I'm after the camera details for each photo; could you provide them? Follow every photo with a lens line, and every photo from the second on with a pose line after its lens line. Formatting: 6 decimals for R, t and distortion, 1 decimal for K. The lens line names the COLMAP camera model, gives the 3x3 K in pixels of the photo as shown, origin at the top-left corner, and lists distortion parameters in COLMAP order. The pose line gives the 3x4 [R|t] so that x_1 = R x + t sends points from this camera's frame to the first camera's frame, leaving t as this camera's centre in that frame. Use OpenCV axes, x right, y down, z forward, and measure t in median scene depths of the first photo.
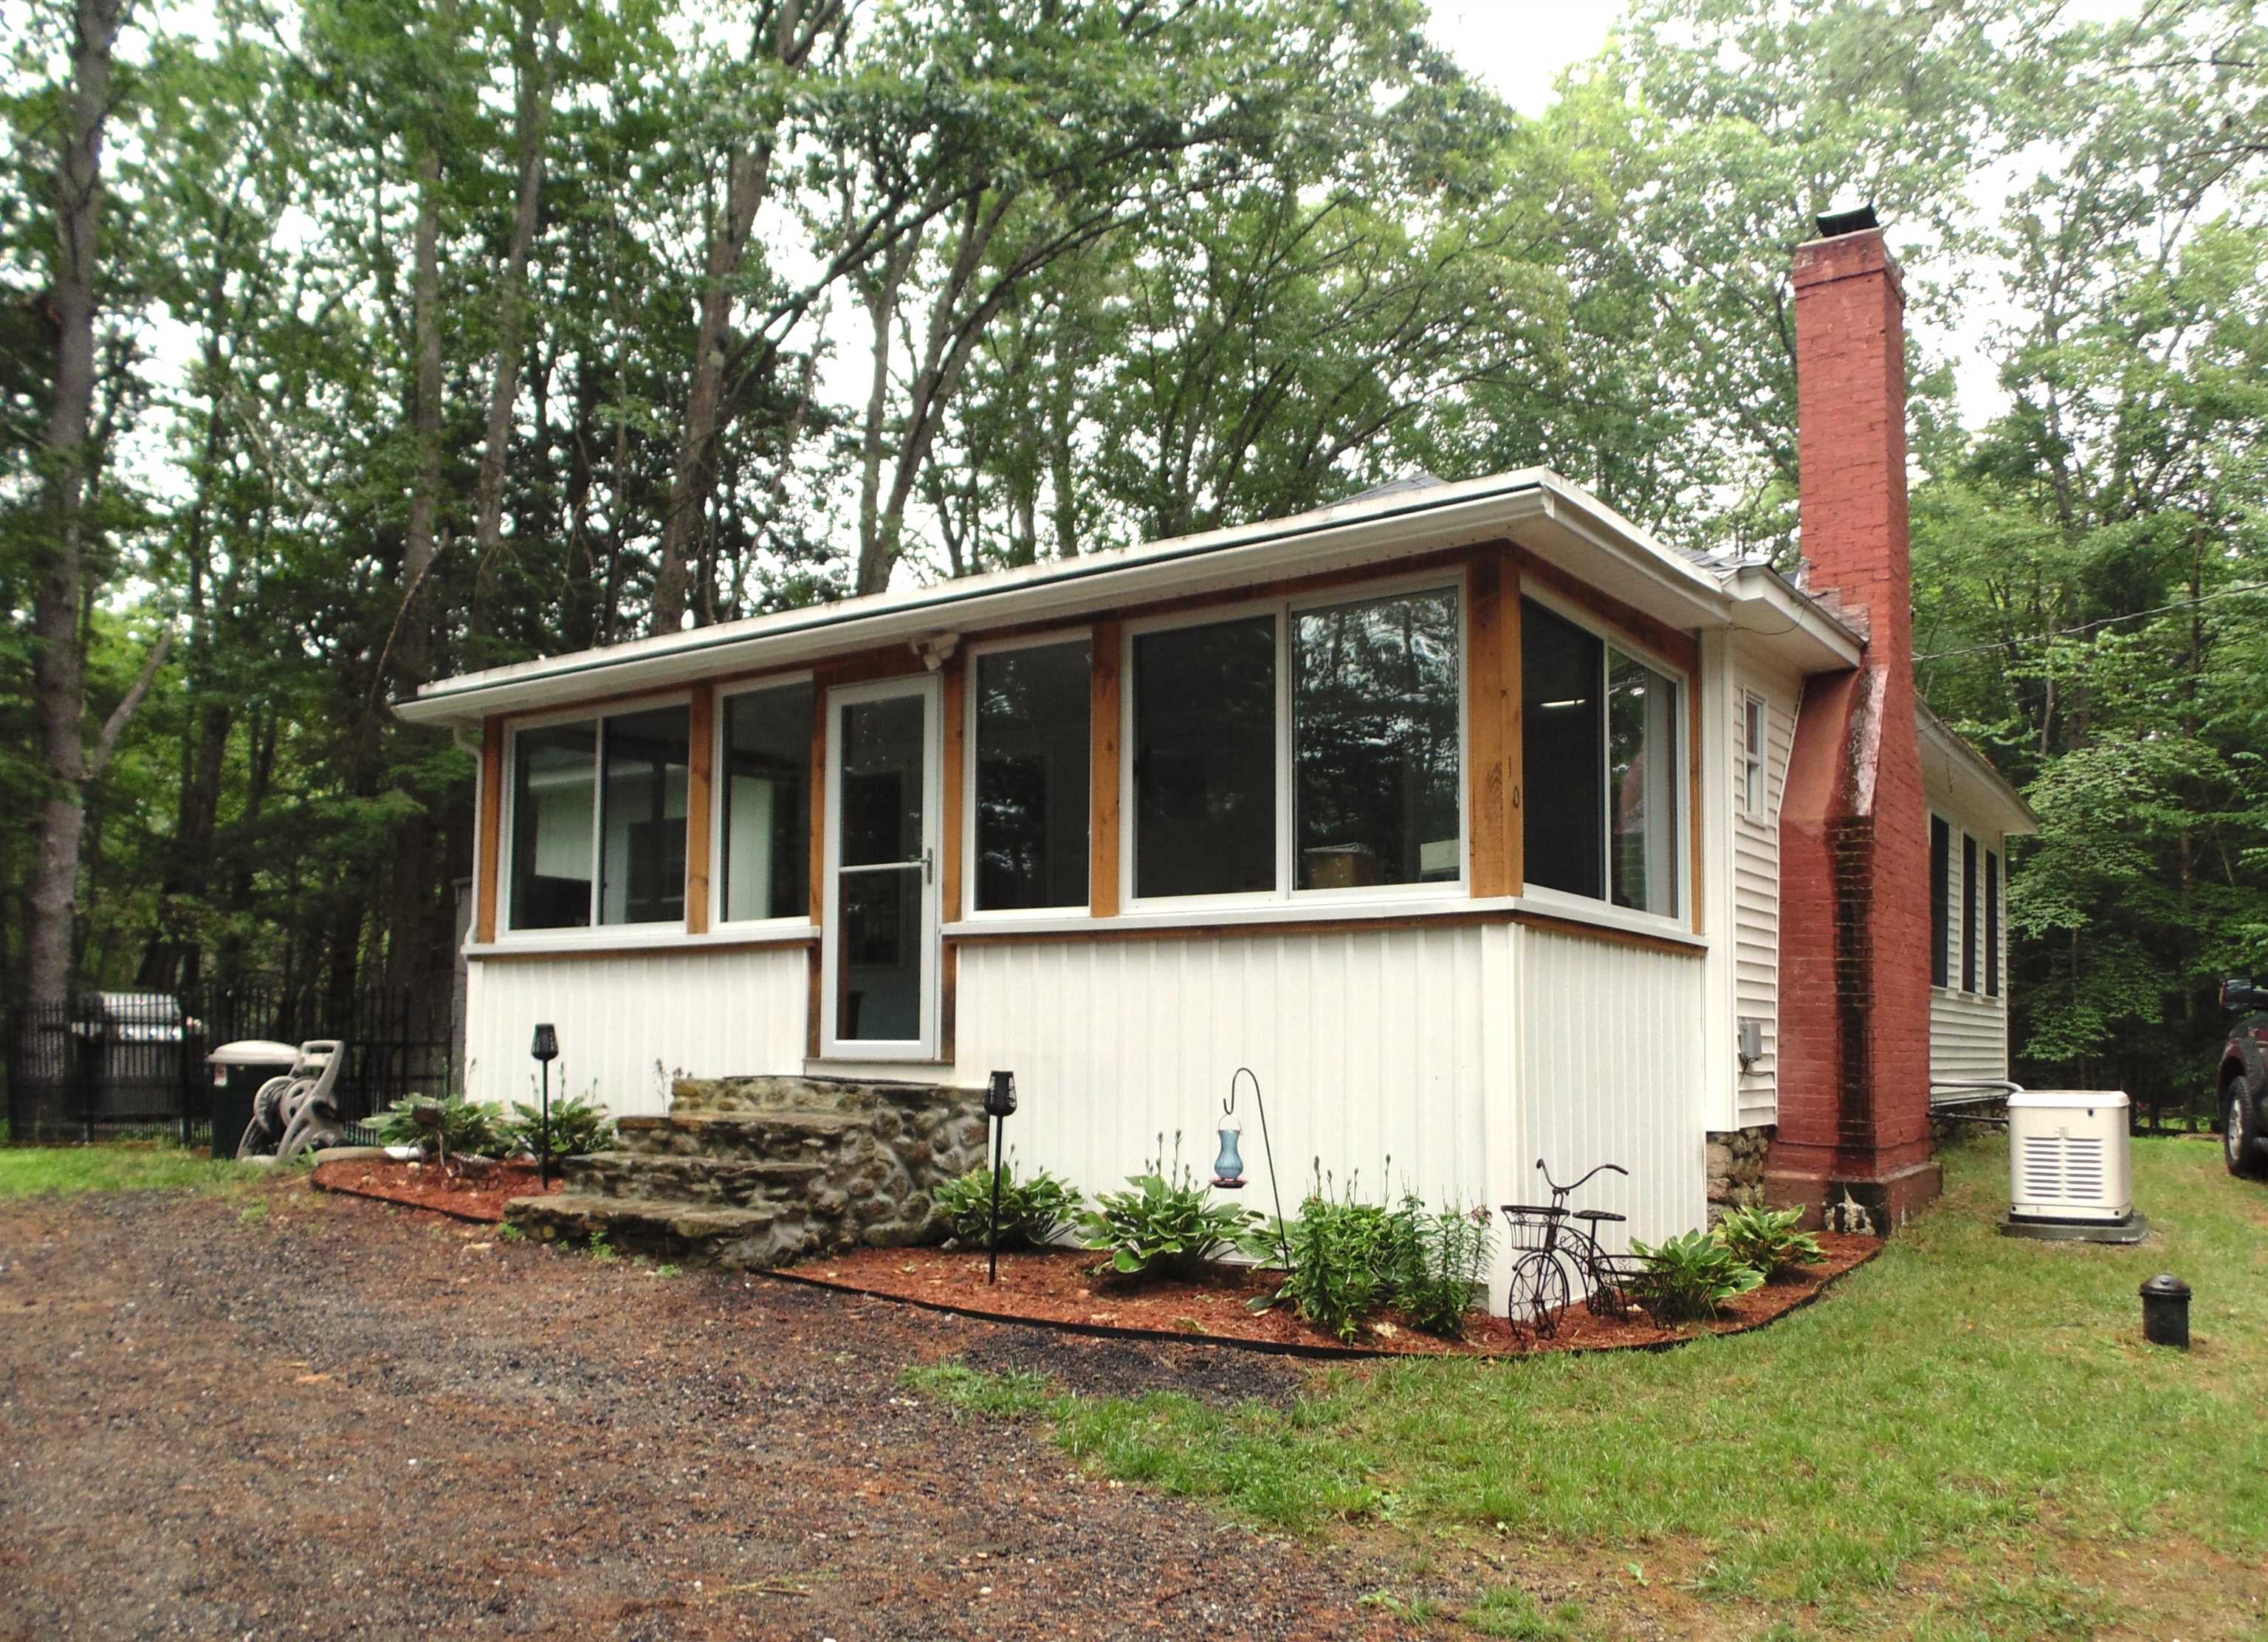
lens RADIAL K [[1729.9, 0, 1226.9], [0, 1729.9, 925.5], [0, 0, 1]] dist [-0.010805, -0.005823]
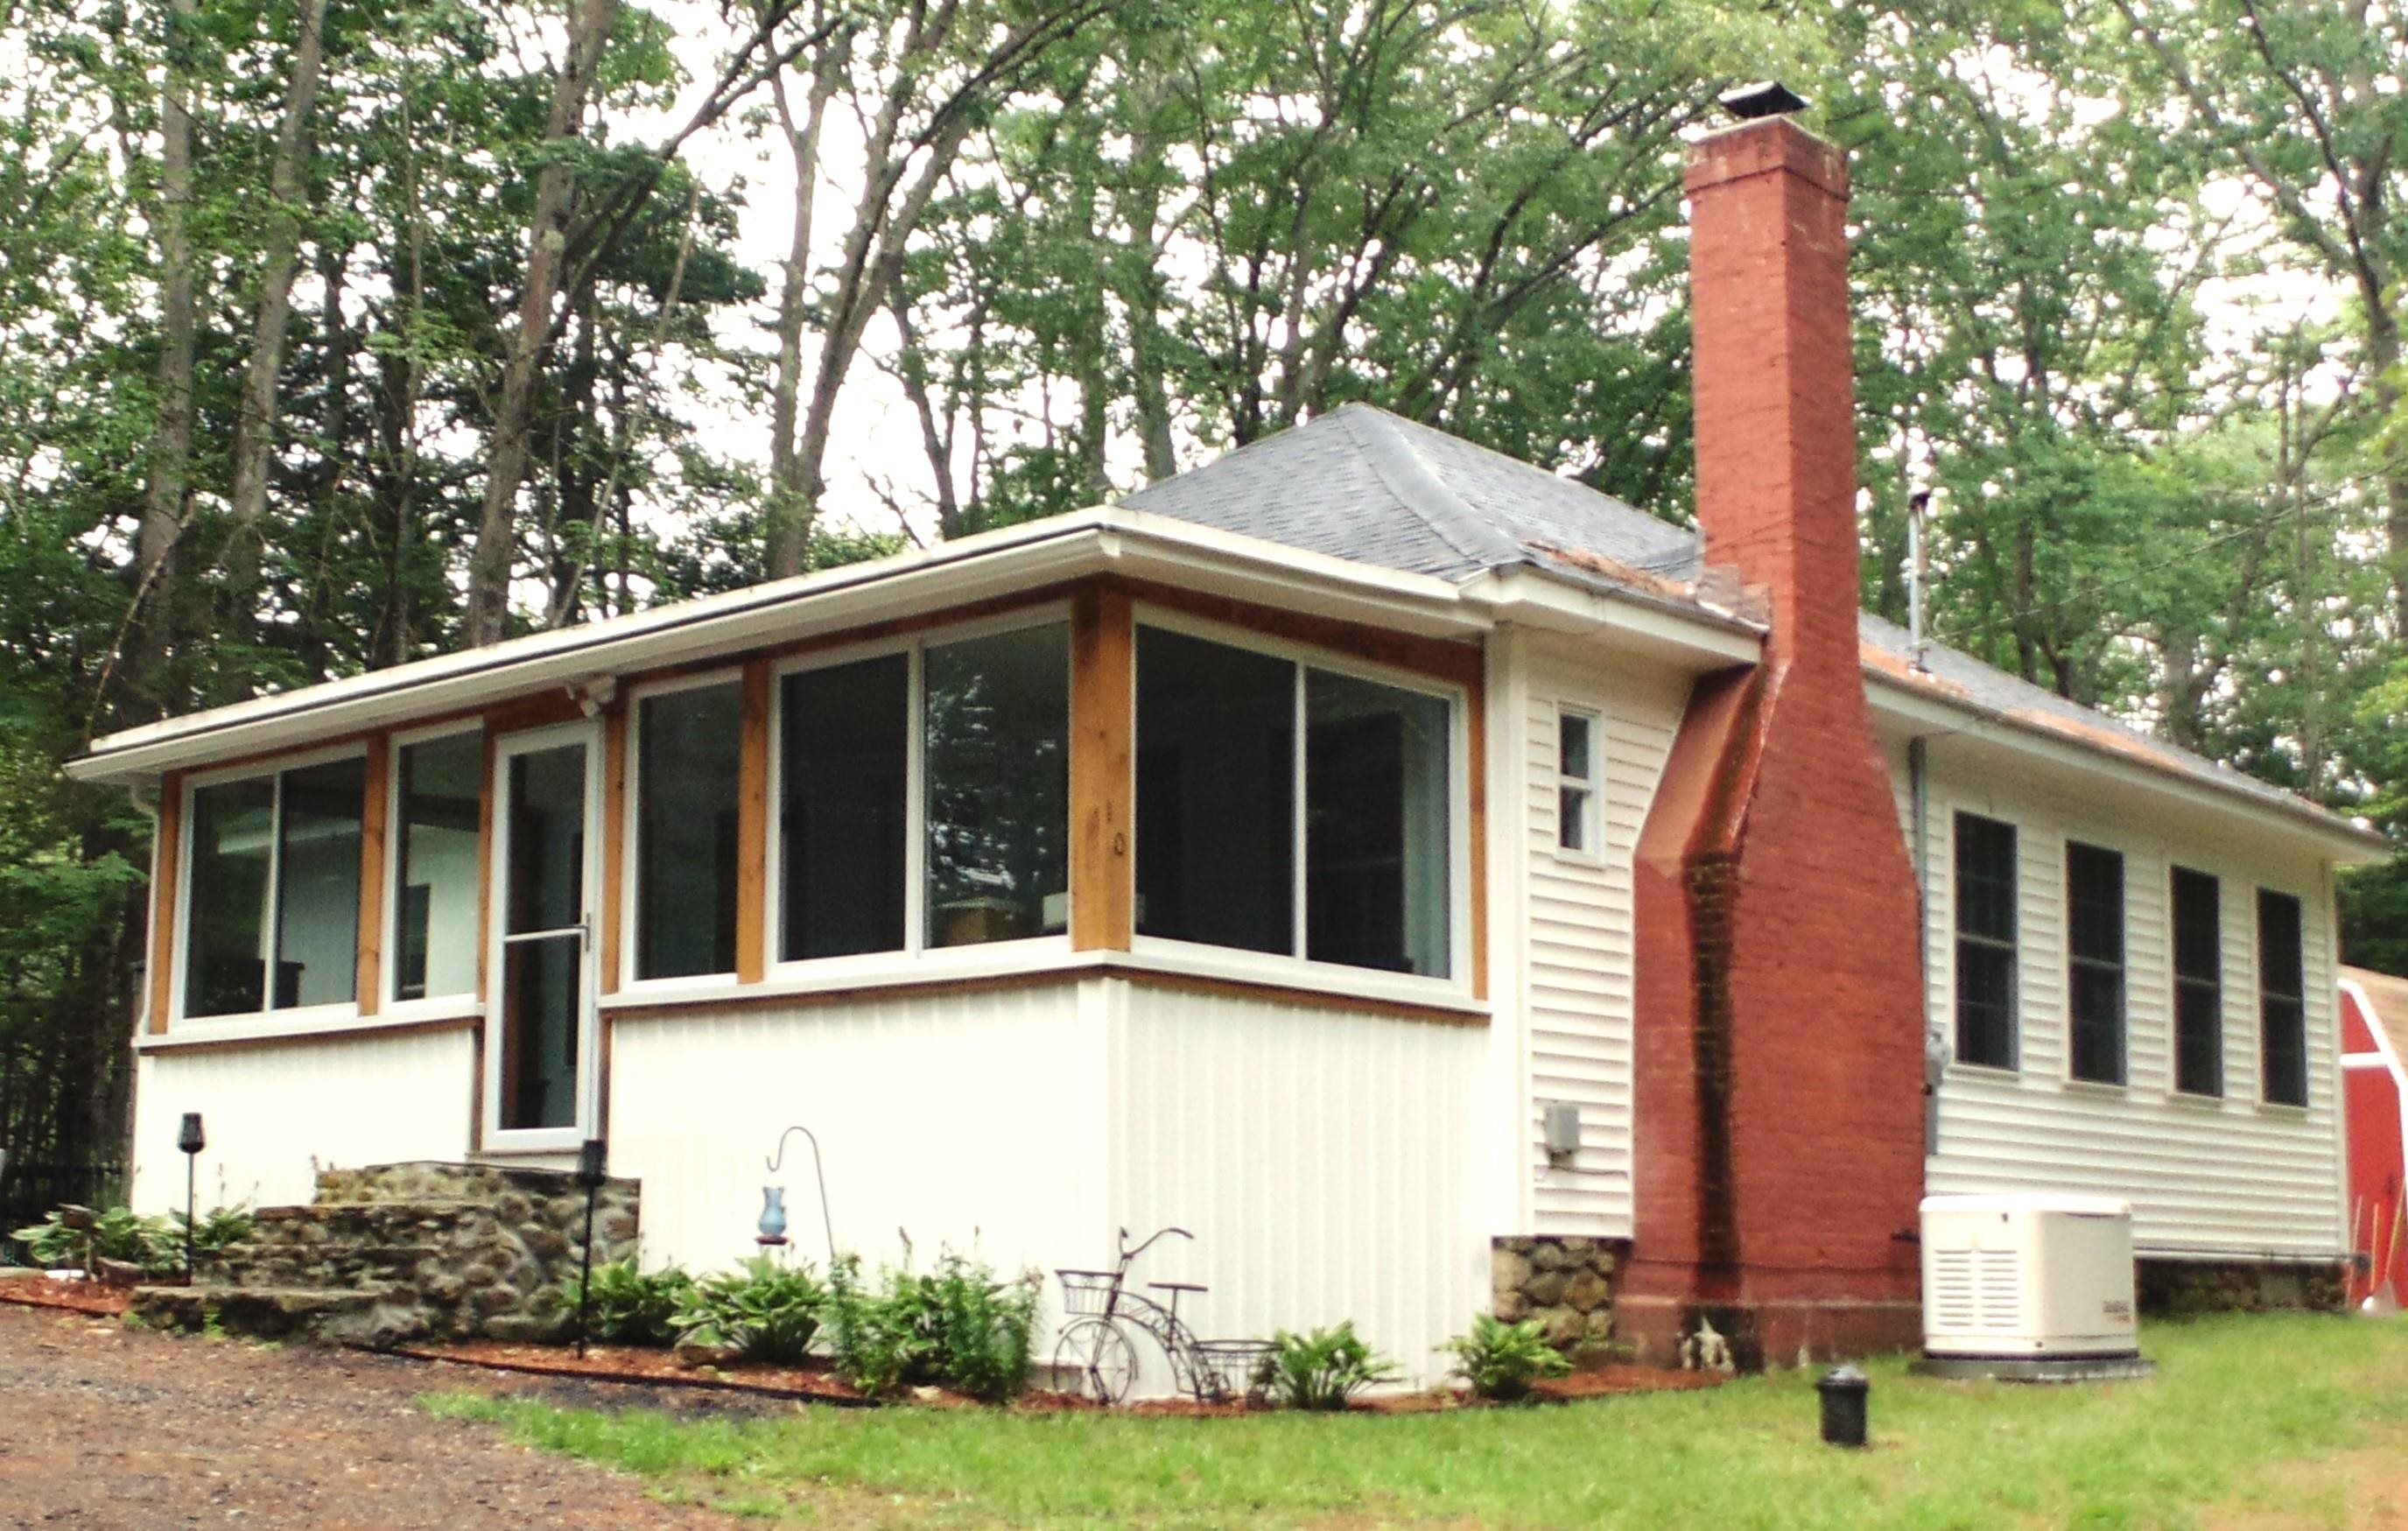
lens RADIAL K [[3146.9, 0, 962.3], [0, 3146.9, 796.1], [0, 0, 1]] dist [-0.003573, 0.000000]
pose [[0.977293, -0.027667, -0.210080, 0.353041], [0.009817, 0.996286, -0.085541, 0.035595], [0.211666, 0.081536, 0.973935, -0.542369]]
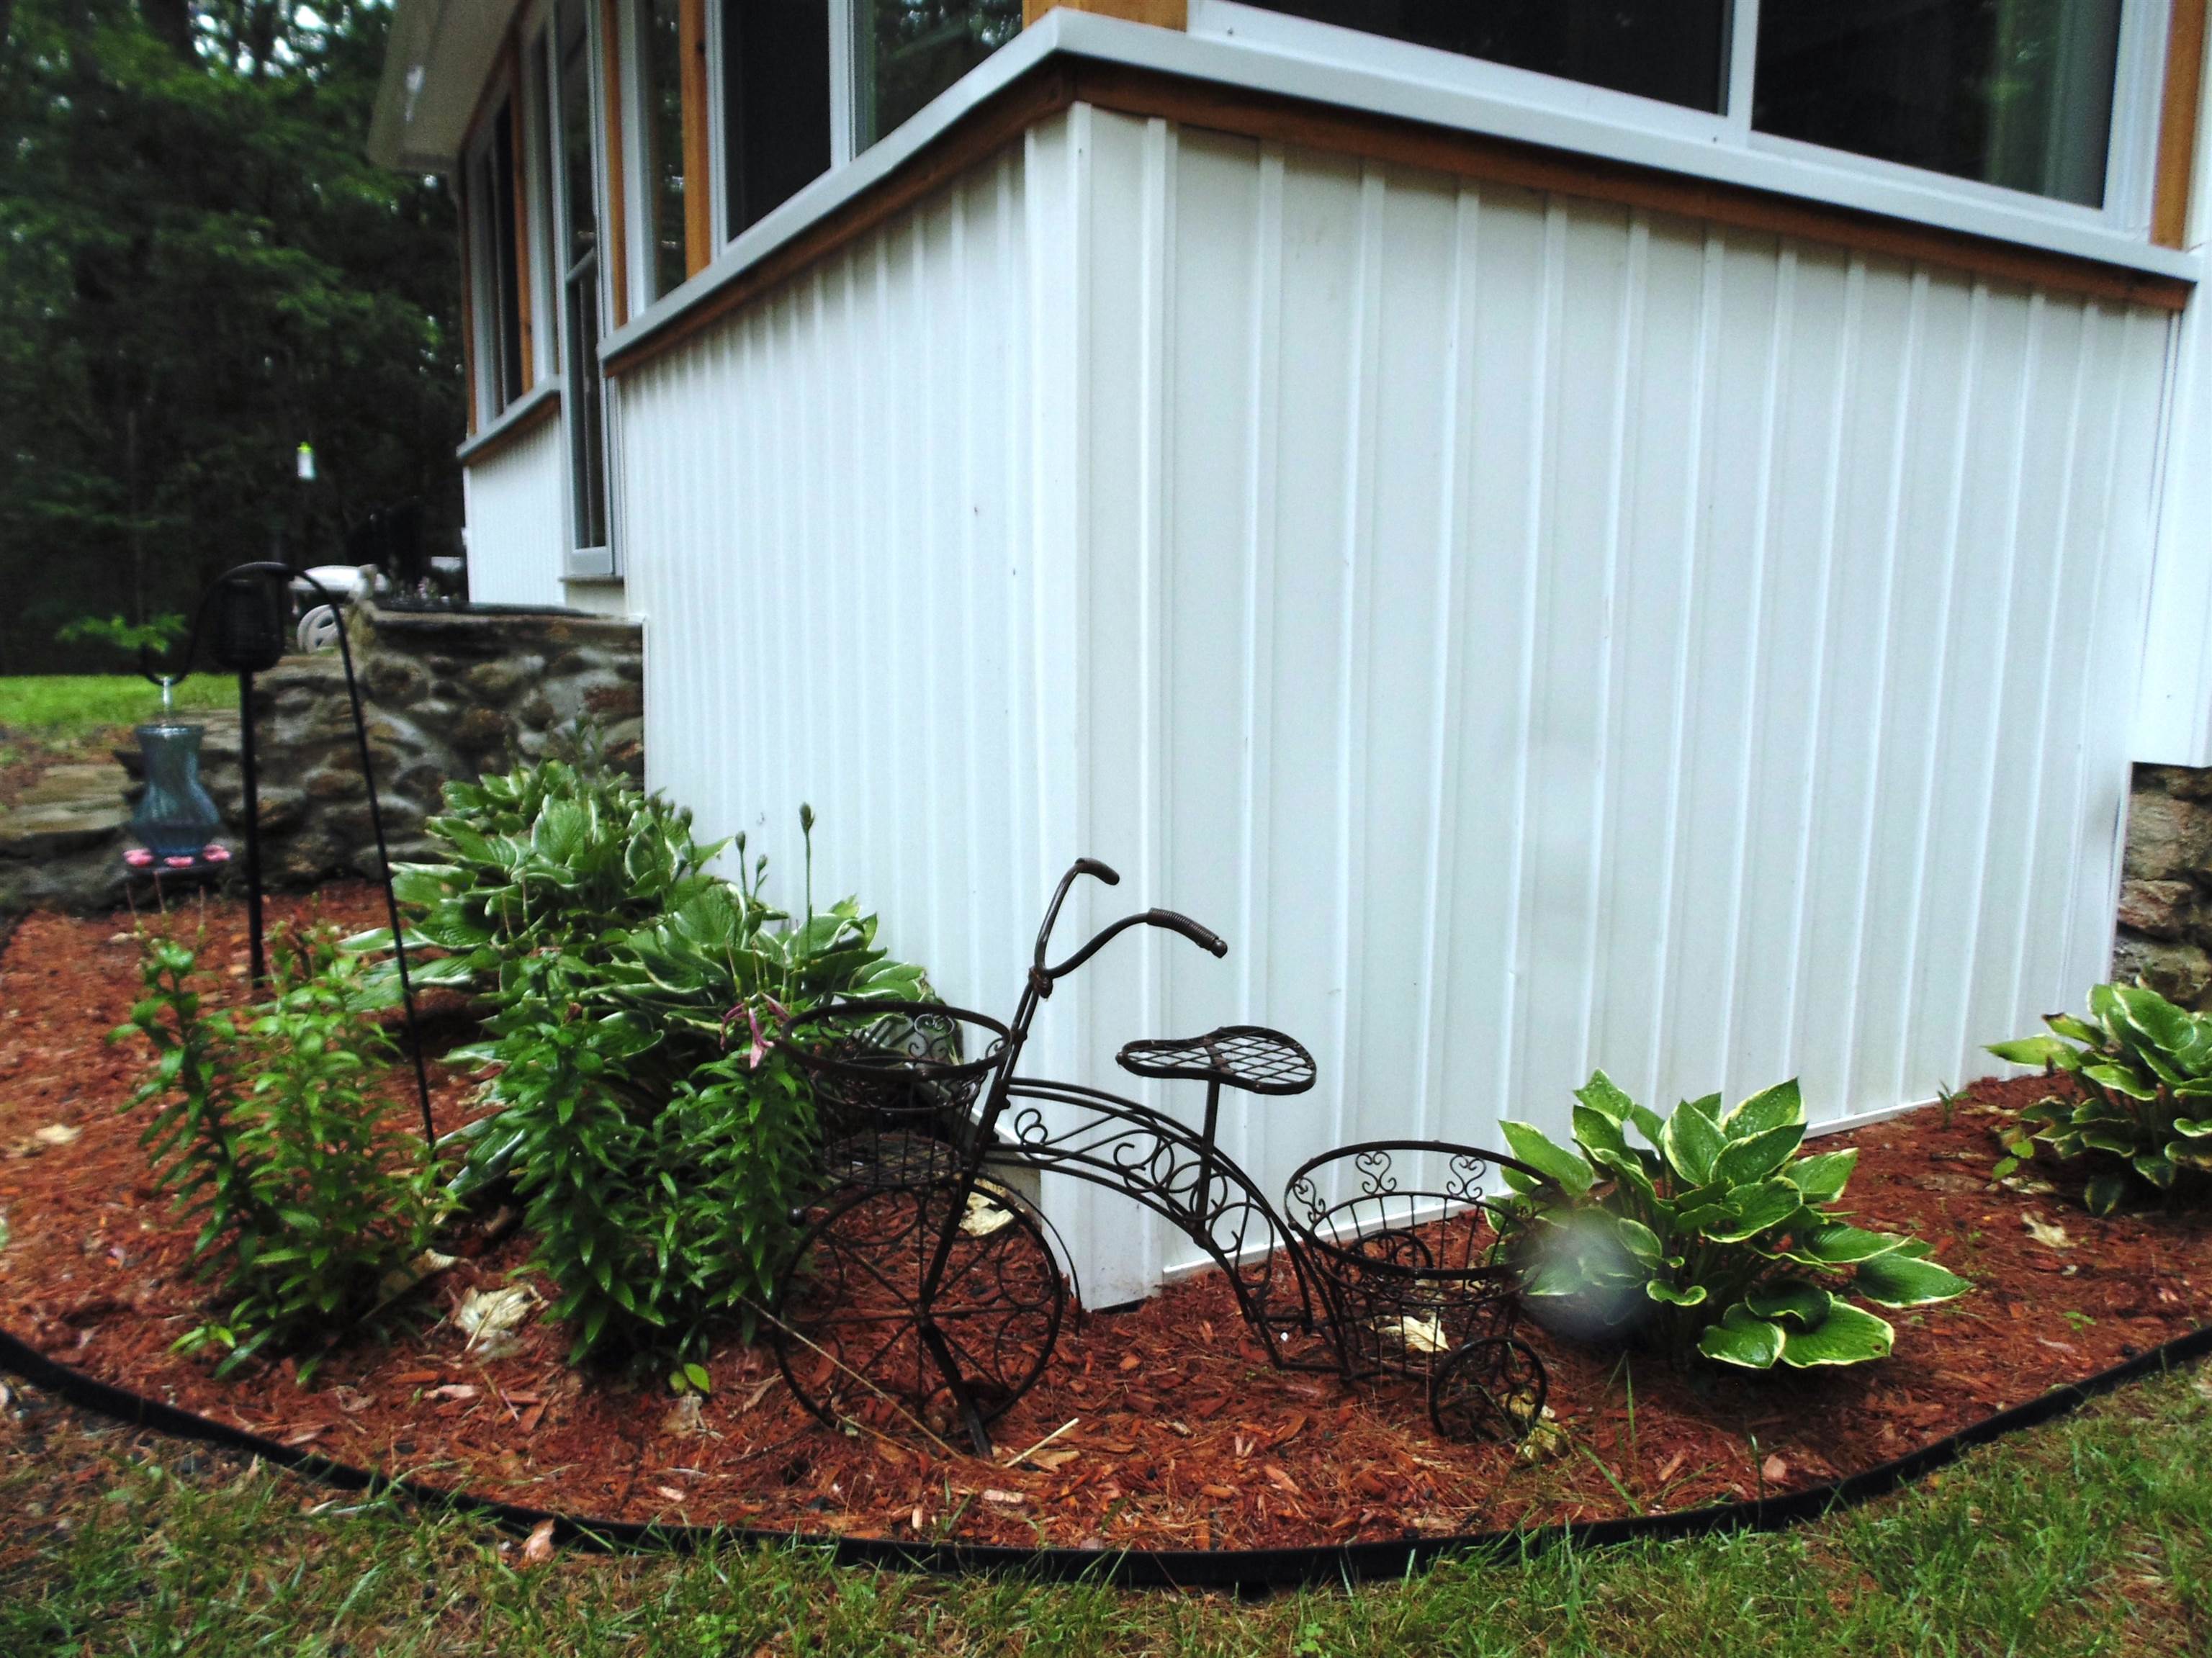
lens RADIAL K [[1532.4, 0, 1116.8], [0, 1532.4, 815.9], [0, 0, 1]] dist [-0.004819, -0.002093]
pose [[0.870180, 0.075871, -0.486857, 0.246309], [0.028066, 0.978838, 0.202705, 0.053168], [0.491934, -0.190054, 0.849636, 0.582761]]
